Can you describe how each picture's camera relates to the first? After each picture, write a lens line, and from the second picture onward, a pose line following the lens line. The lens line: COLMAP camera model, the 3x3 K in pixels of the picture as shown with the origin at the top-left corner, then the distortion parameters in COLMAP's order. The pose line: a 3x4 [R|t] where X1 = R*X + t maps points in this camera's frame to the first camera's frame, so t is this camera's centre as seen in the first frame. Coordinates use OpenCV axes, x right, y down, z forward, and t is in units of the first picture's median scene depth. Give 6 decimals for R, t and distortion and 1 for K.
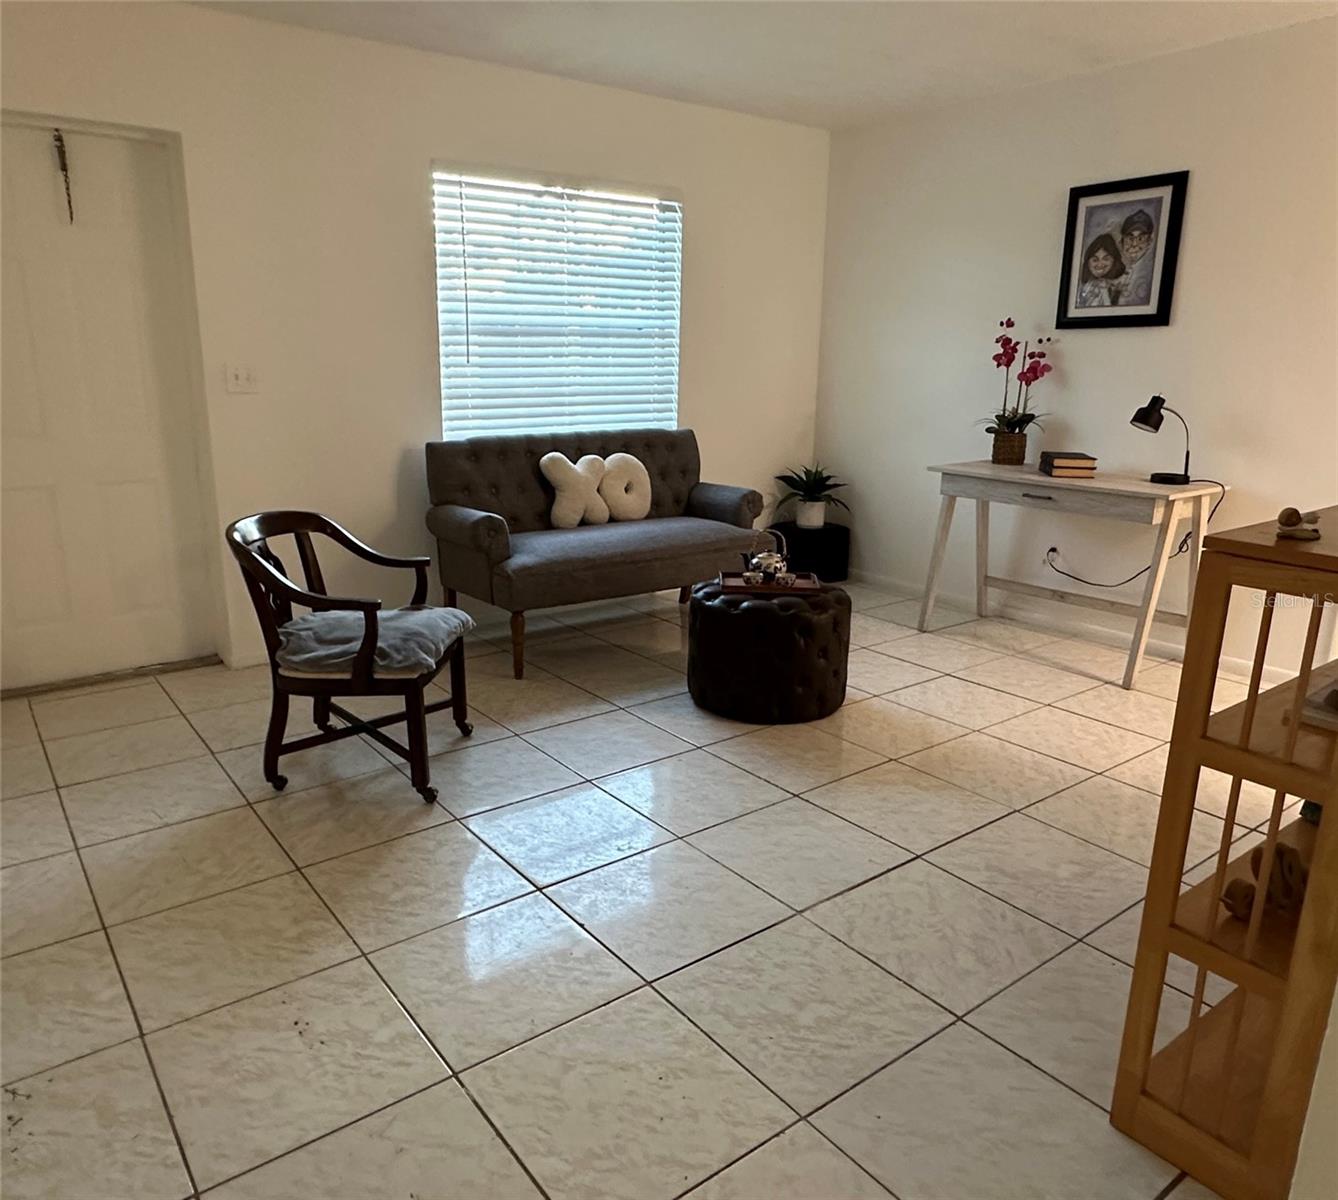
lens RADIAL K [[965.5, 0, 632.5], [0, 965.5, 598.8], [0, 0, 1]] dist [-0.004405, 0.000924]
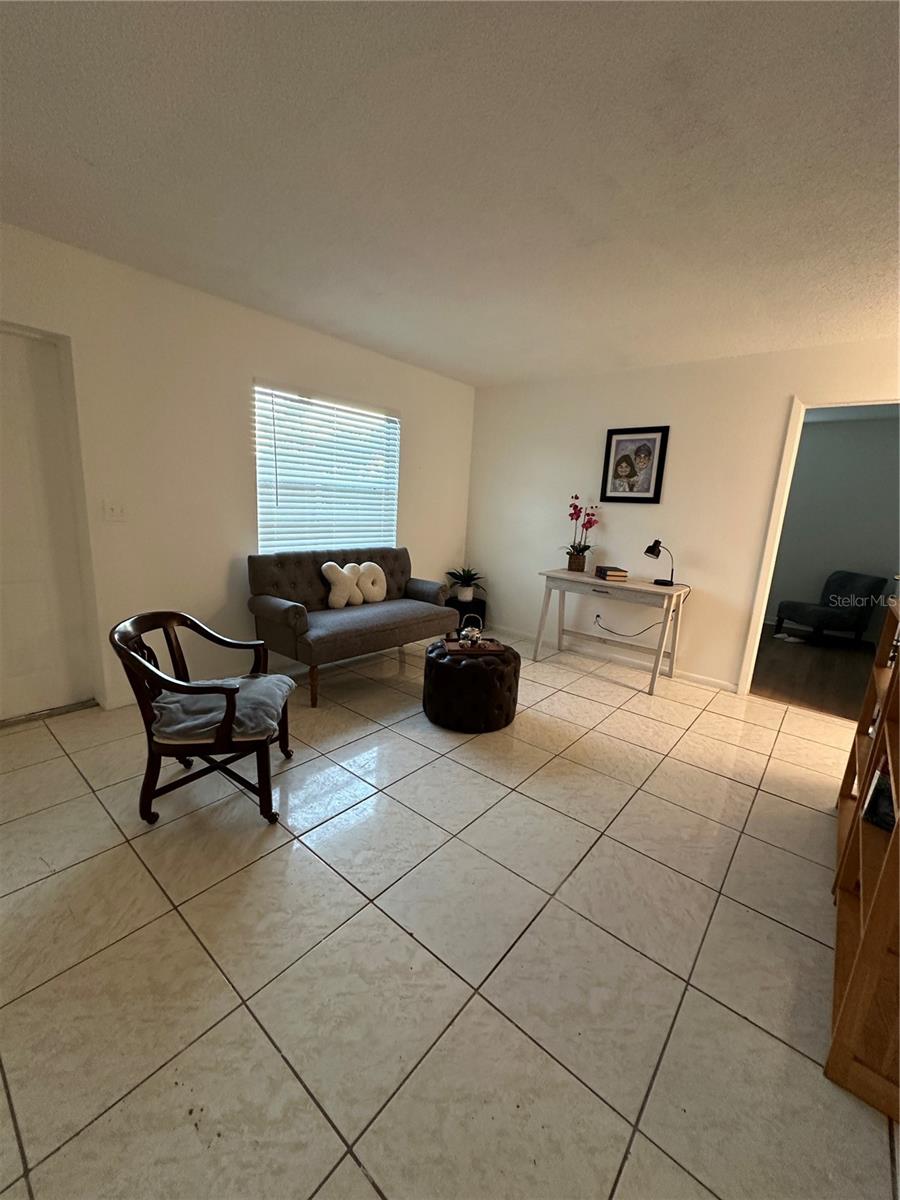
lens RADIAL K [[478.6, 0, 451.1], [0, 478.6, 601.5], [0, 0, 1]] dist [-0.004979, 0.000898]
pose [[0.969291, -0.004268, 0.245879, -0.085551], [0.012320, 0.999437, -0.031219, -0.058505], [-0.245608, 0.033290, 0.968798, 0.167594]]
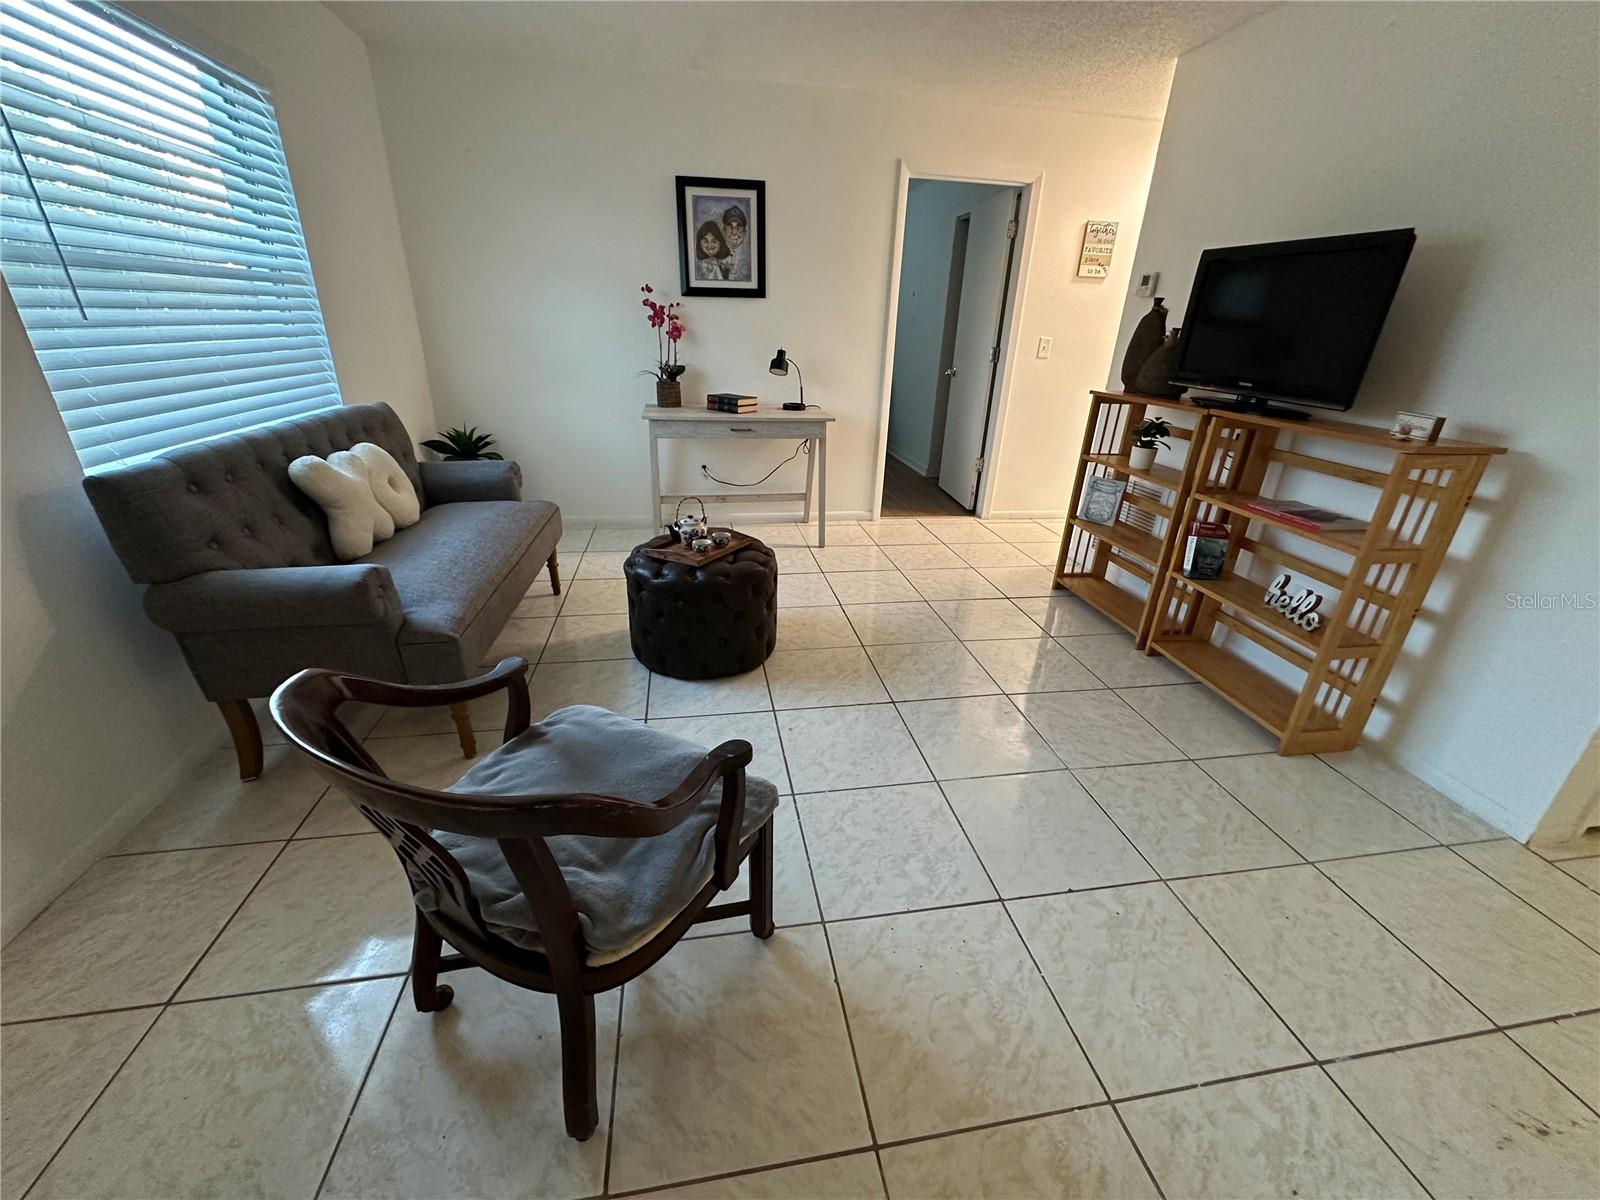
lens RADIAL K [[636.5, 0, 801.2], [0, 636.5, 601.0], [0, 0, 1]] dist [-0.005691, 0.000420]
pose [[0.446374, -0.352110, 0.822660, -0.349158], [0.192083, 0.935603, 0.296227, -0.125089], [-0.873988, 0.025791, 0.485263, 0.481205]]
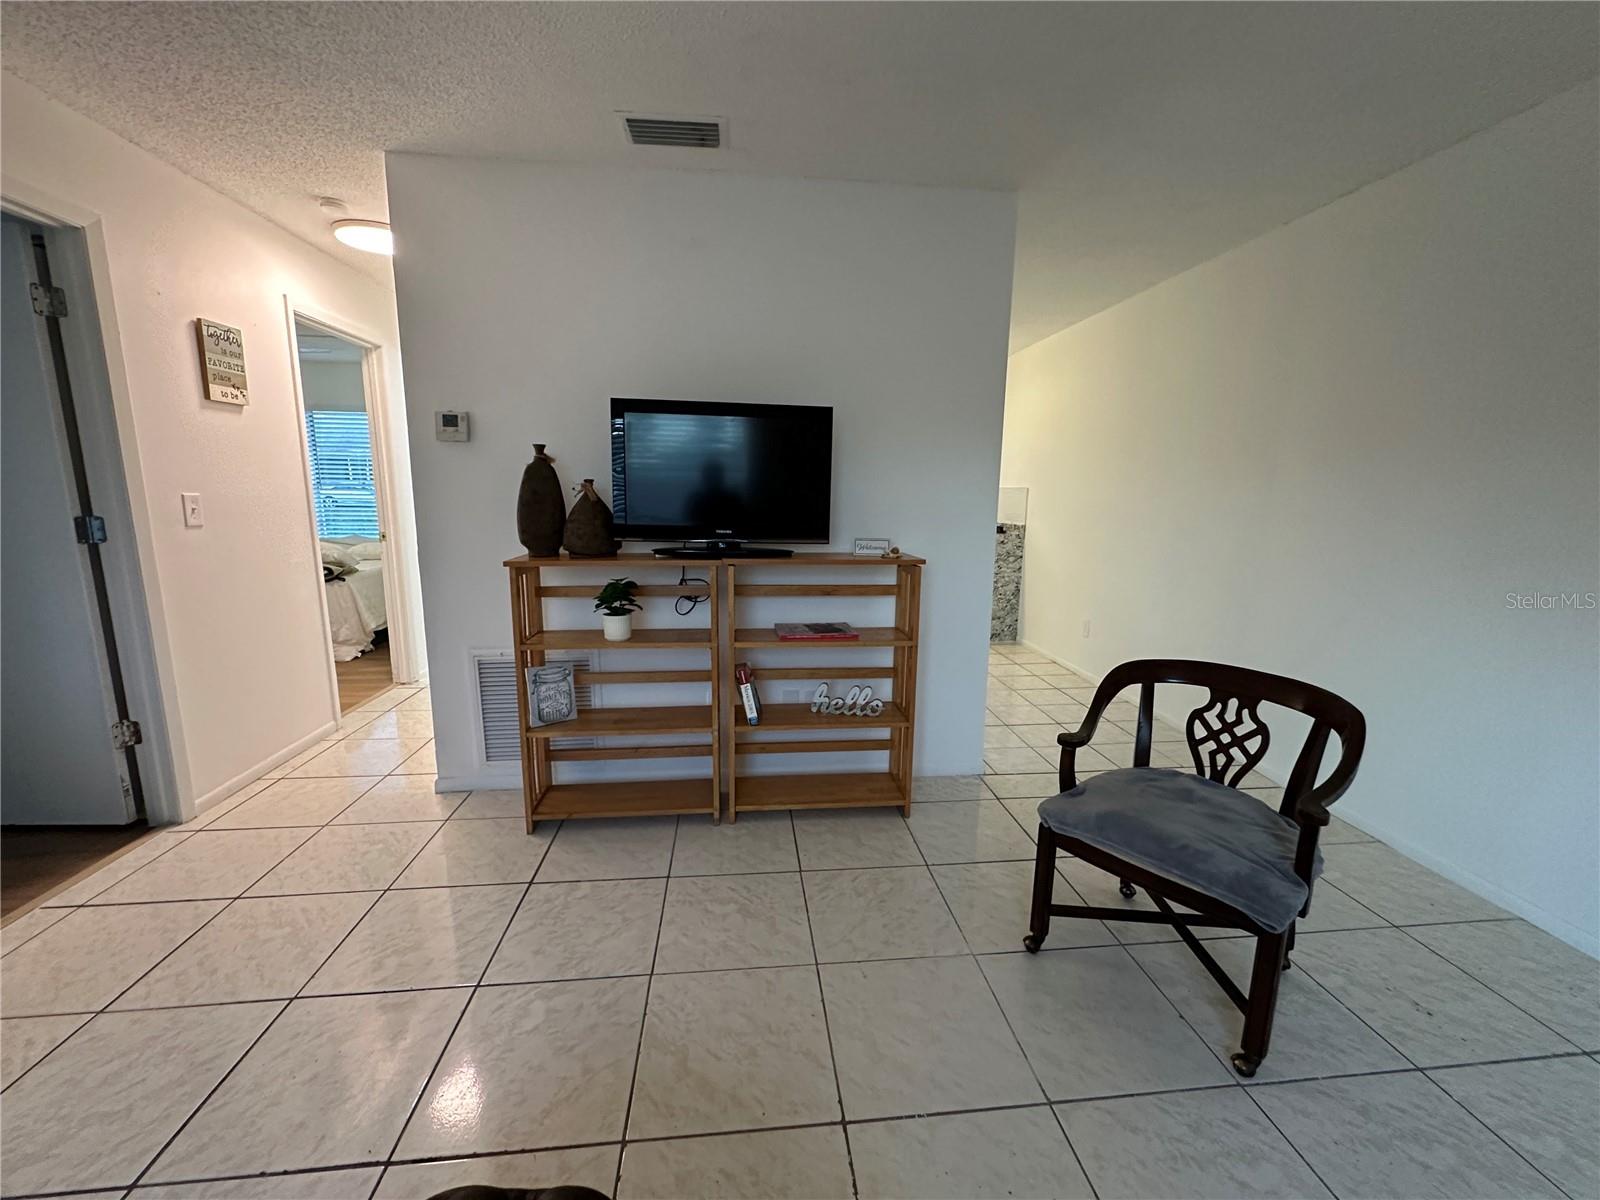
lens RADIAL K [[636.5, 0, 801.2], [0, 636.5, 601.0], [0, 0, 1]] dist [-0.005691, 0.000420]
pose [[-0.864061, -0.104595, 0.492401, 0.008440], [0.106967, 0.917686, 0.382637, -0.215854], [-0.491891, 0.383293, -0.781748, 0.838661]]
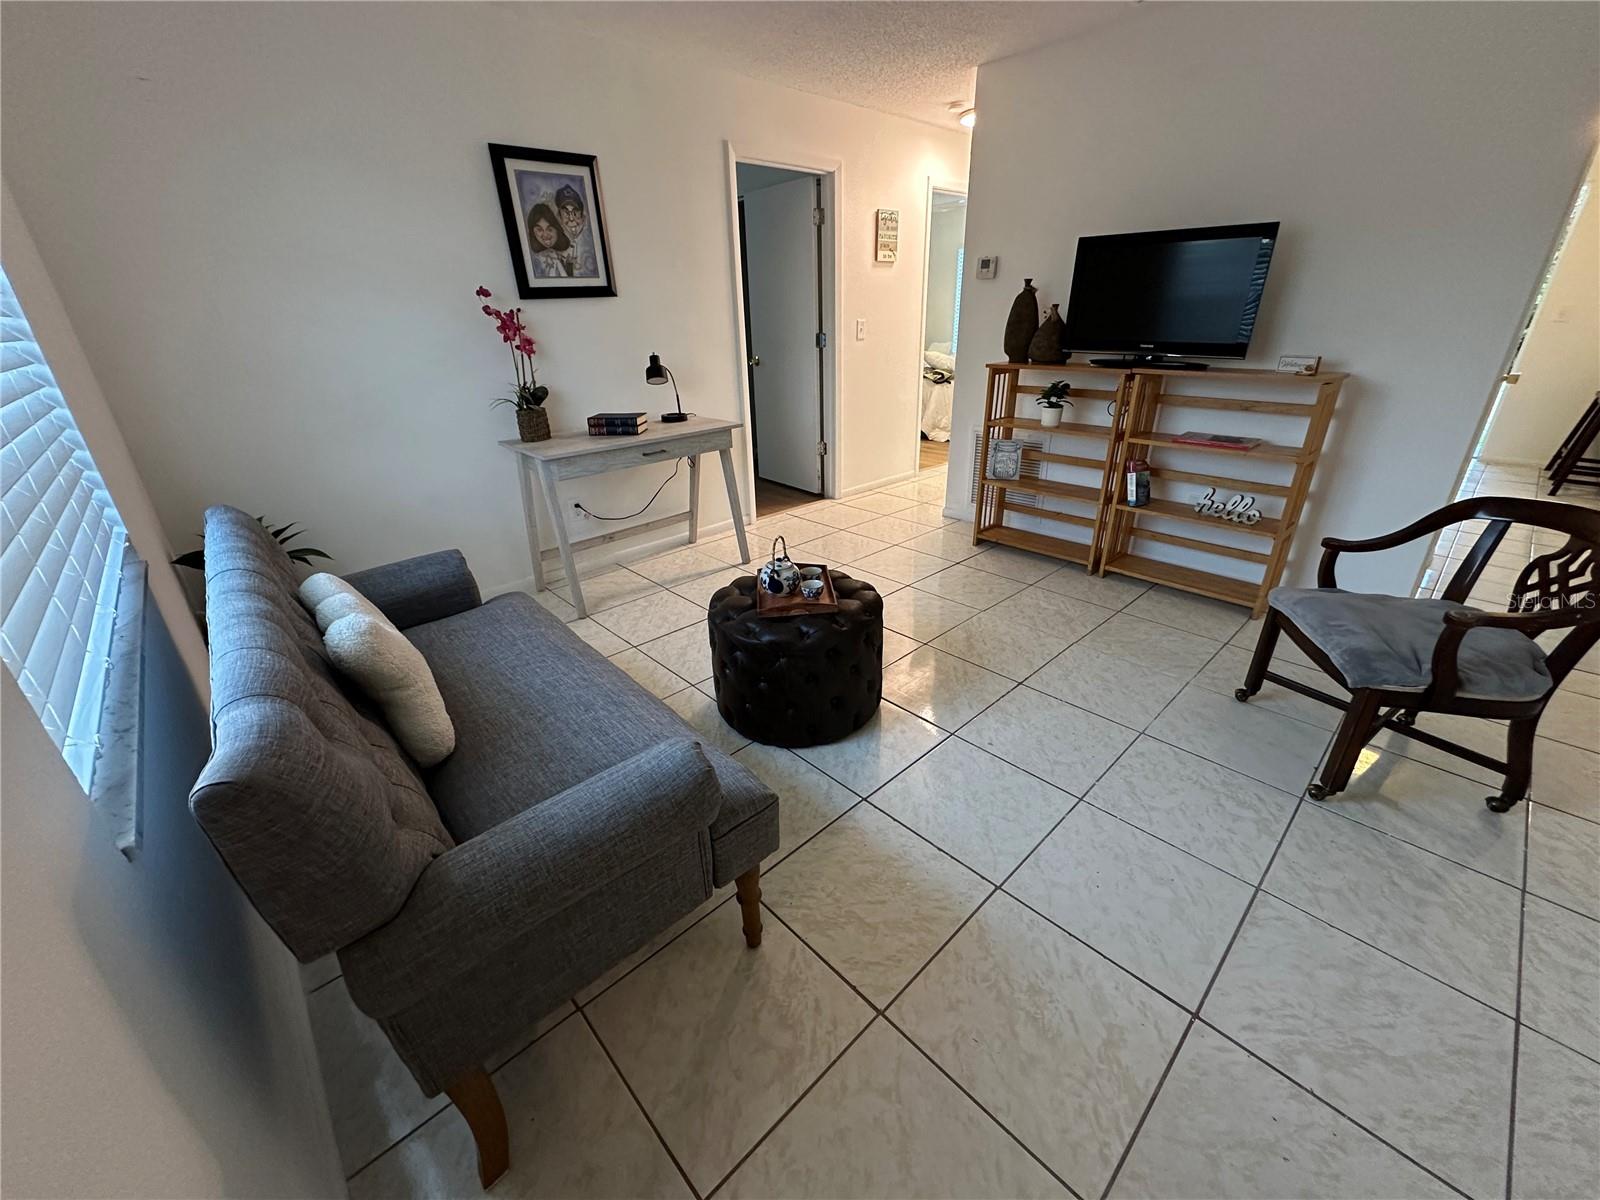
lens RADIAL K [[638.2, 0, 801.2], [0, 638.2, 599.5], [0, 0, 1]] dist [-0.004979, 0.000898]
pose [[-0.121683, -0.414474, 0.901889, -0.348982], [0.269752, 0.860632, 0.431909, -0.228451], [-0.955210, 0.295843, 0.007081, 0.847022]]
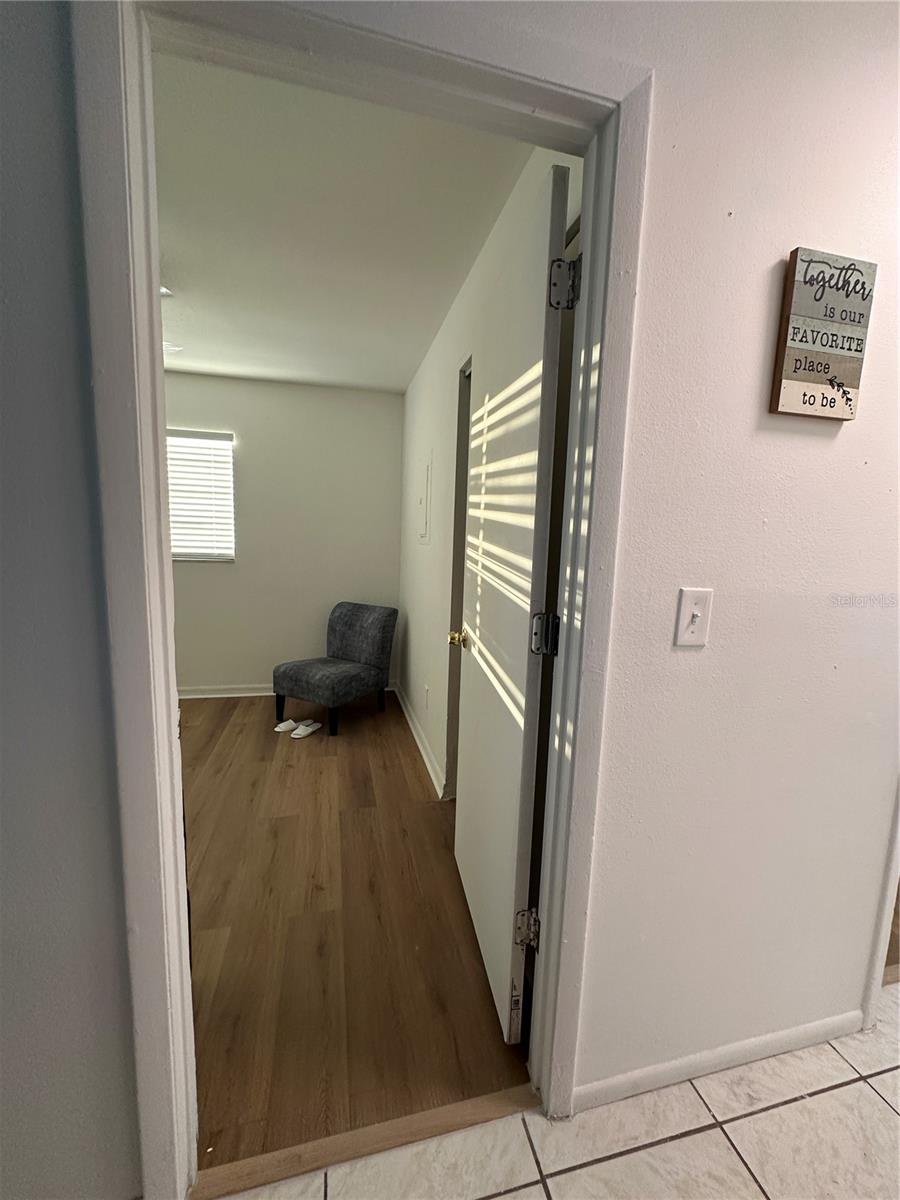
lens RADIAL K [[480.7, 0, 450.1], [0, 480.7, 603.1], [0, 0, 1]] dist [-0.003277, 0.000032]
pose [[0.376605, -0.111835, 0.919599, 0.526238], [0.199045, 0.979270, 0.037576, -0.169685], [-0.904737, 0.168890, 0.391058, 0.638712]]
